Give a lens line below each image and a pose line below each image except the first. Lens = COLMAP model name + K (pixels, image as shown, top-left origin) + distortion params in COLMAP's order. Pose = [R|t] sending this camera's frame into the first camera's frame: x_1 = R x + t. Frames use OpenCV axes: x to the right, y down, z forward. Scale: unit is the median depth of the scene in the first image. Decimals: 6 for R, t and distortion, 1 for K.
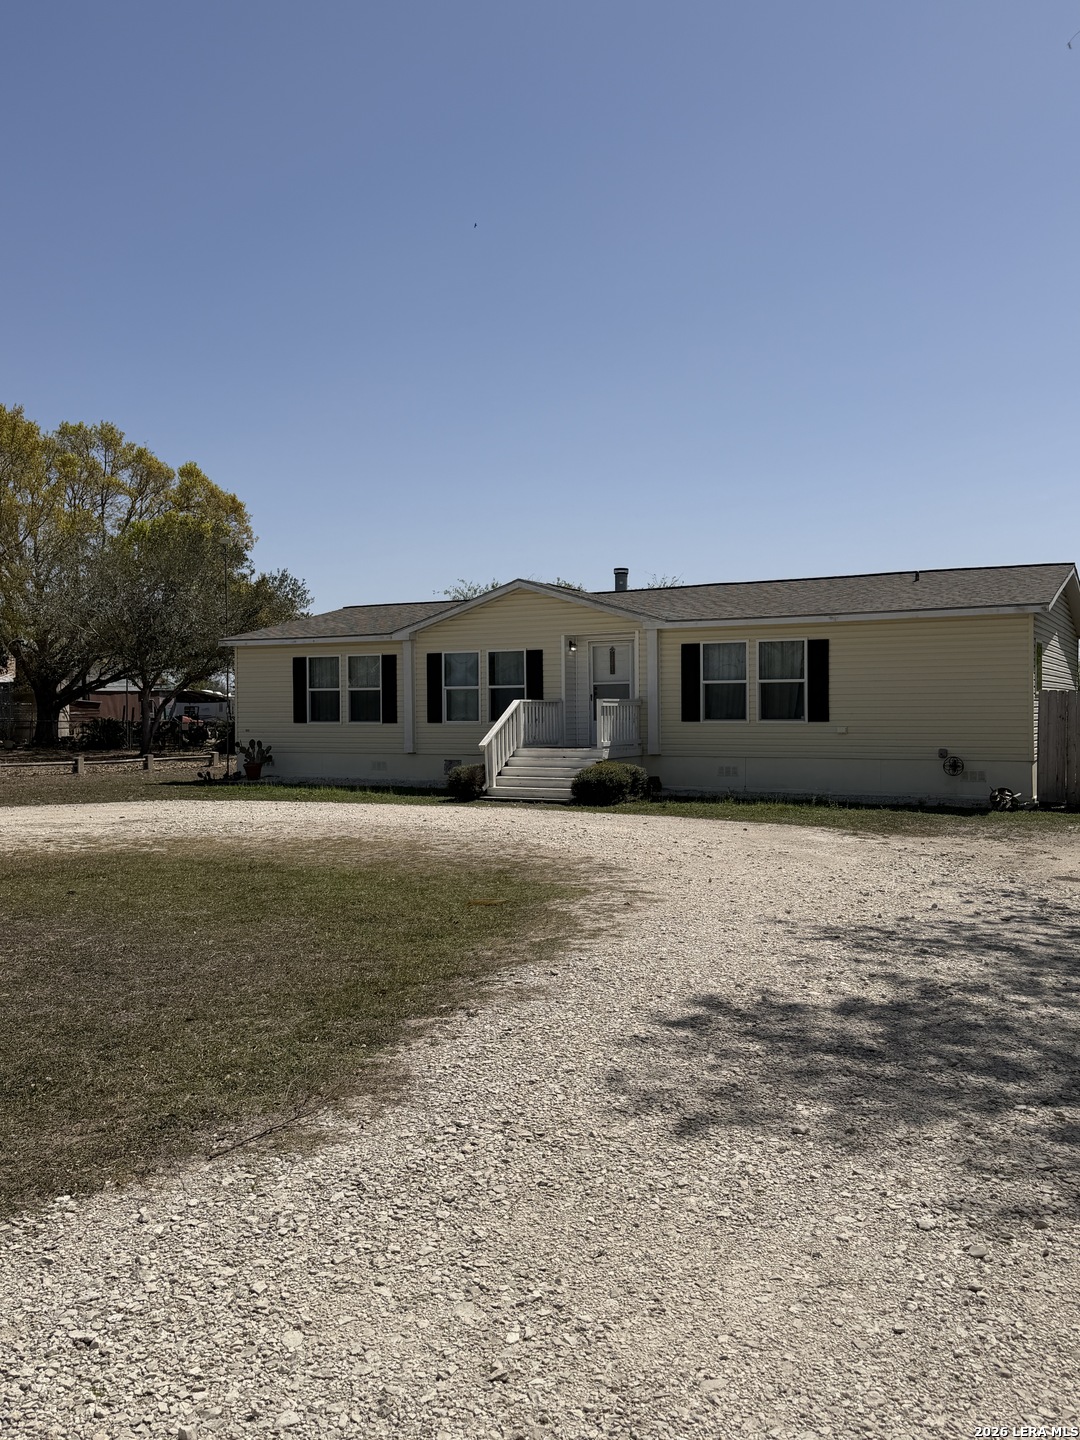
lens RADIAL K [[1222.6, 0, 543.5], [0, 1222.6, 722.3], [0, 0, 1]] dist [0.181613, -0.359541]
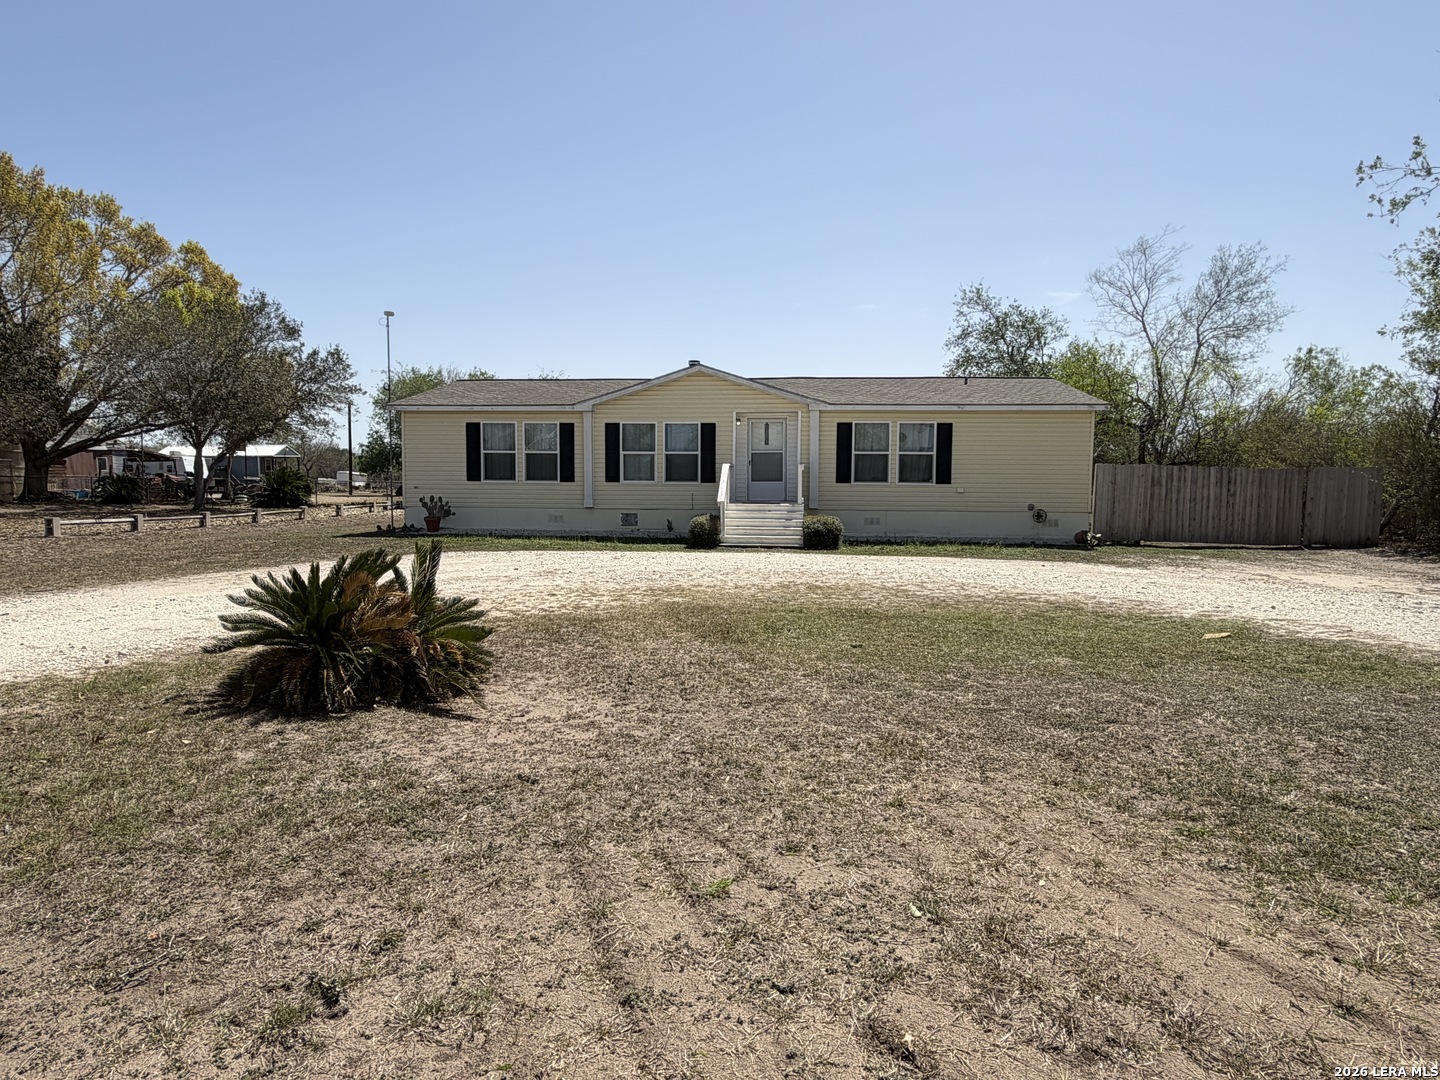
lens RADIAL K [[882.4, 0, 720.0], [0, 882.4, 540.0], [0, 0, 1]] dist [0.010309, 0.003836]
pose [[0.919979, -0.016266, 0.391629, -0.596765], [-0.008720, 0.998042, 0.061938, 0.004612], [-0.391870, -0.060396, 0.918036, 0.311139]]
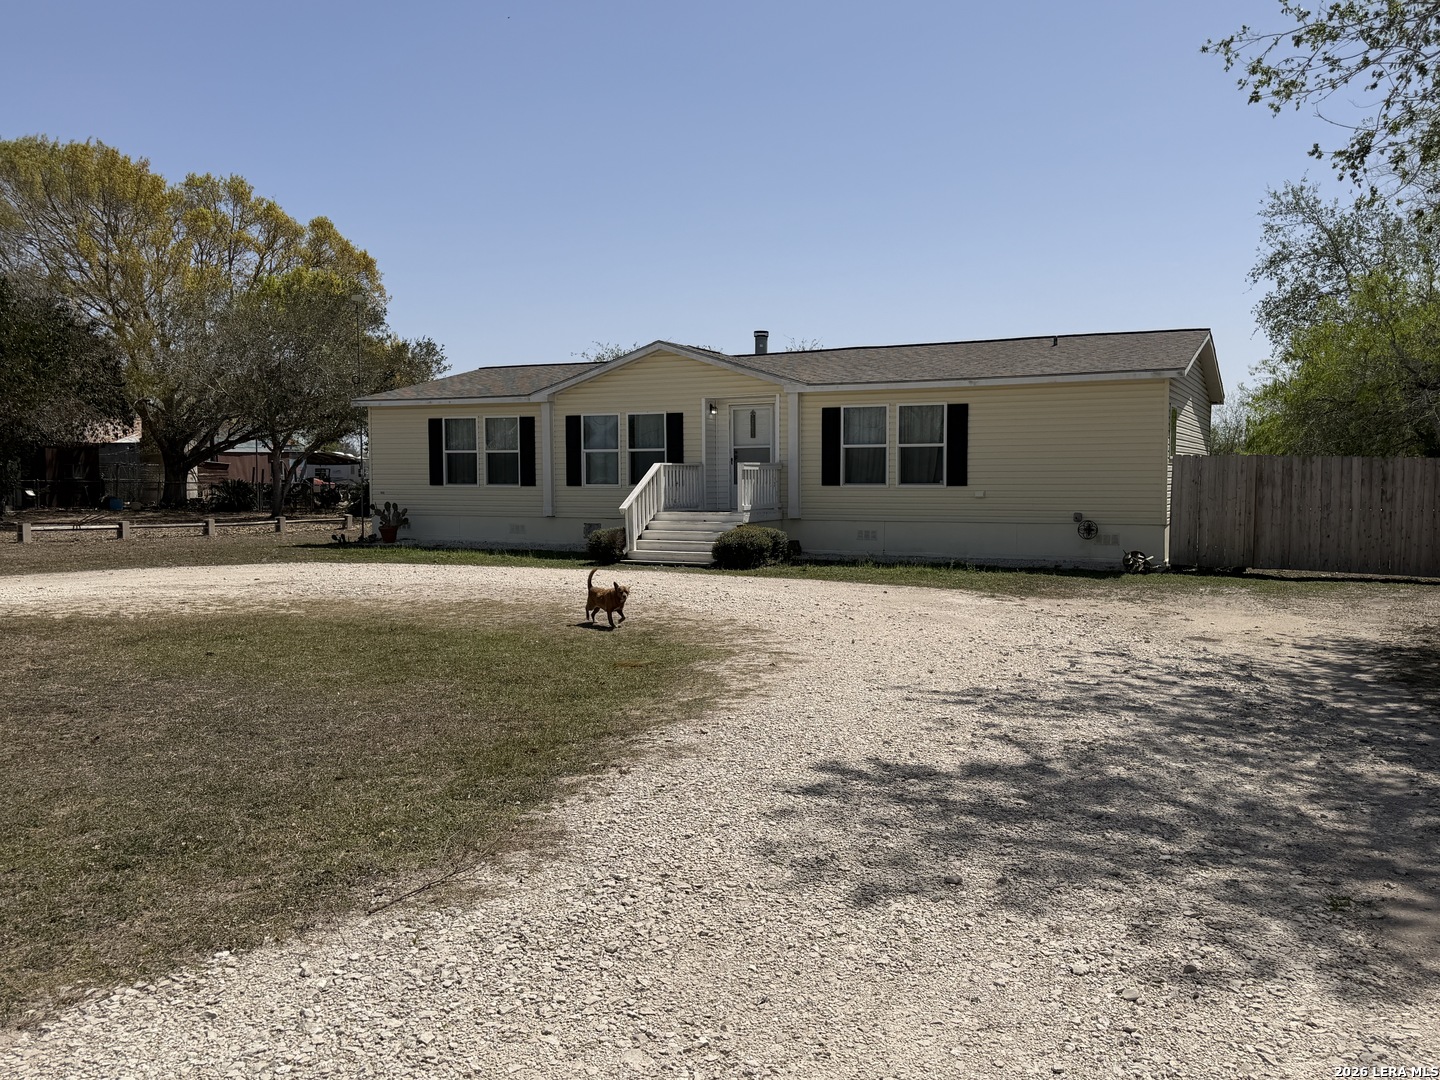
lens RADIAL K [[1222.8, 0, 725.8], [0, 1222.8, 538.2], [0, 0, 1]] dist [0.178880, -0.356071]
pose [[0.999304, 0.001956, 0.037252, -0.004870], [-0.003506, 0.999128, 0.041598, 0.001643], [-0.037138, -0.041699, 0.998440, 0.001240]]
